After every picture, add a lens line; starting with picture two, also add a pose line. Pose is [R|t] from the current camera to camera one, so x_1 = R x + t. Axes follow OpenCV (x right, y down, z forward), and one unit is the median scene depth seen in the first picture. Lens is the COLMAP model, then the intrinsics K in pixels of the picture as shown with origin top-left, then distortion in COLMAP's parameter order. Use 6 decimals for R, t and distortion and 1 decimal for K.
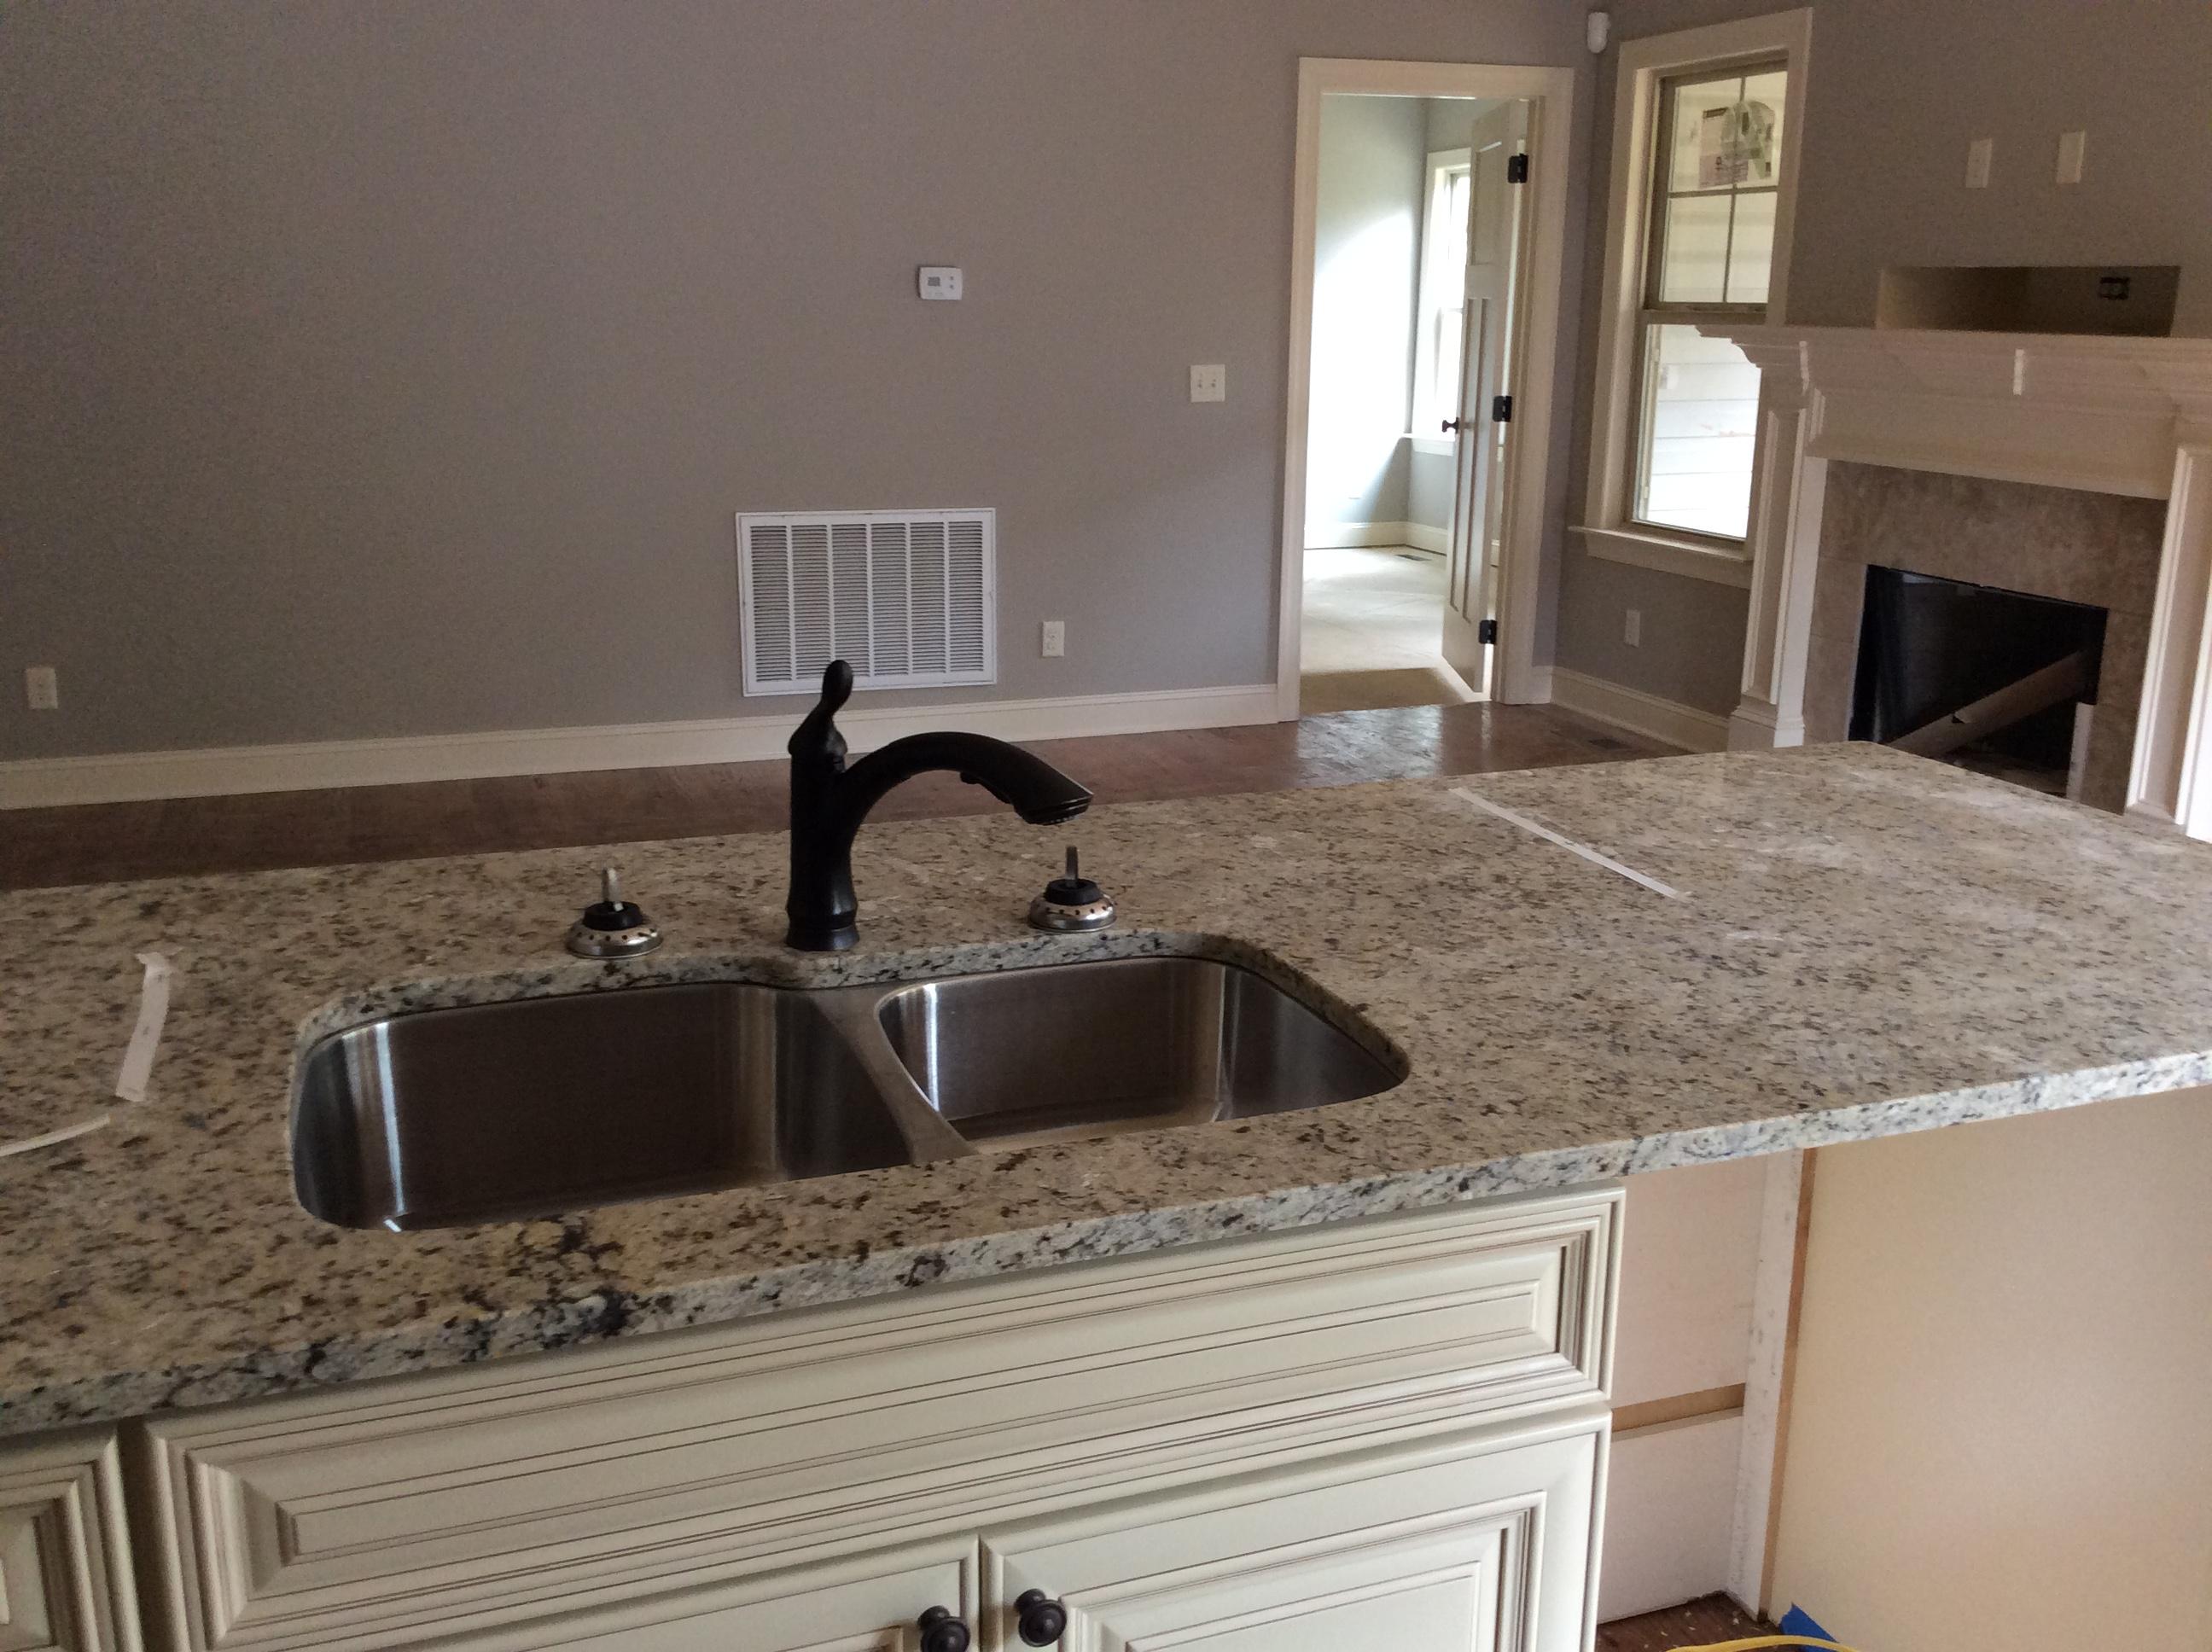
lens RADIAL K [[2036.0, 0, 1106.0], [0, 2036.0, 826.0], [0, 0, 1]] dist [0.121971, -0.220578]
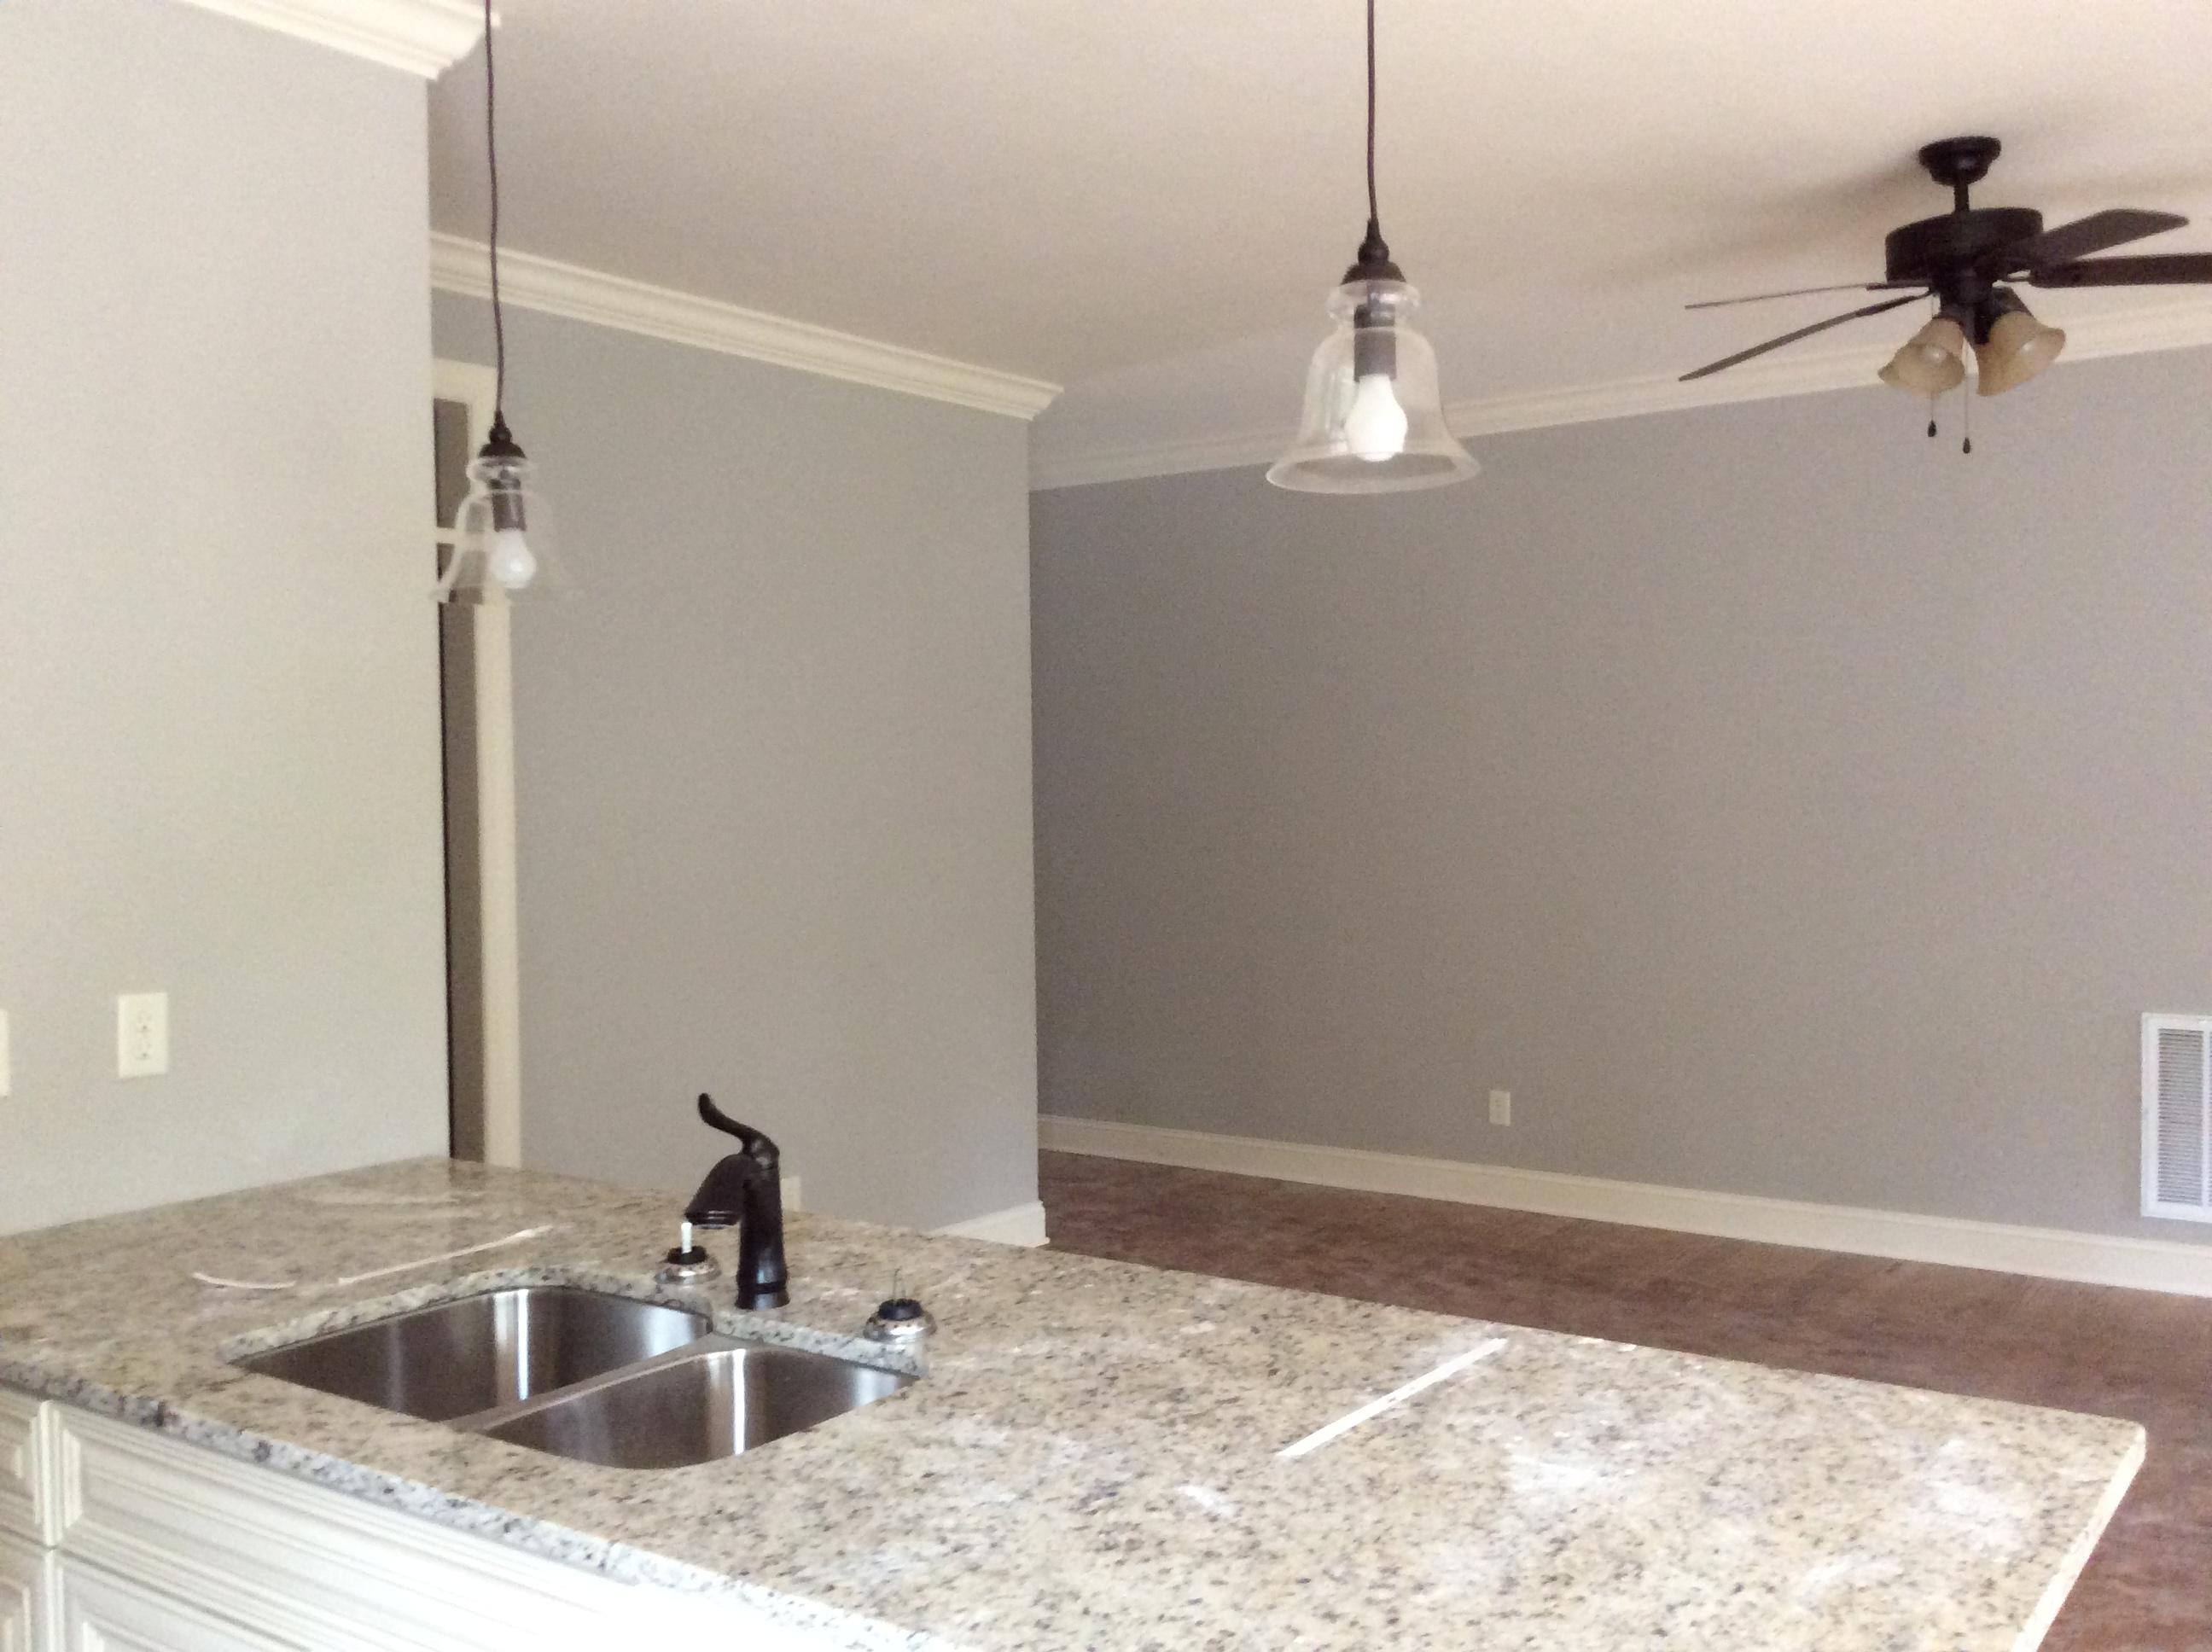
lens RADIAL K [[2036.0, 0, 1106.0], [0, 2036.0, 826.0], [0, 0, 1]] dist [0.121971, -0.220578]
pose [[0.554515, 0.006078, -0.832152, 1.121187], [-0.186578, 0.975424, -0.117205, -0.135990], [0.810988, 0.220253, 0.542021, 0.369957]]
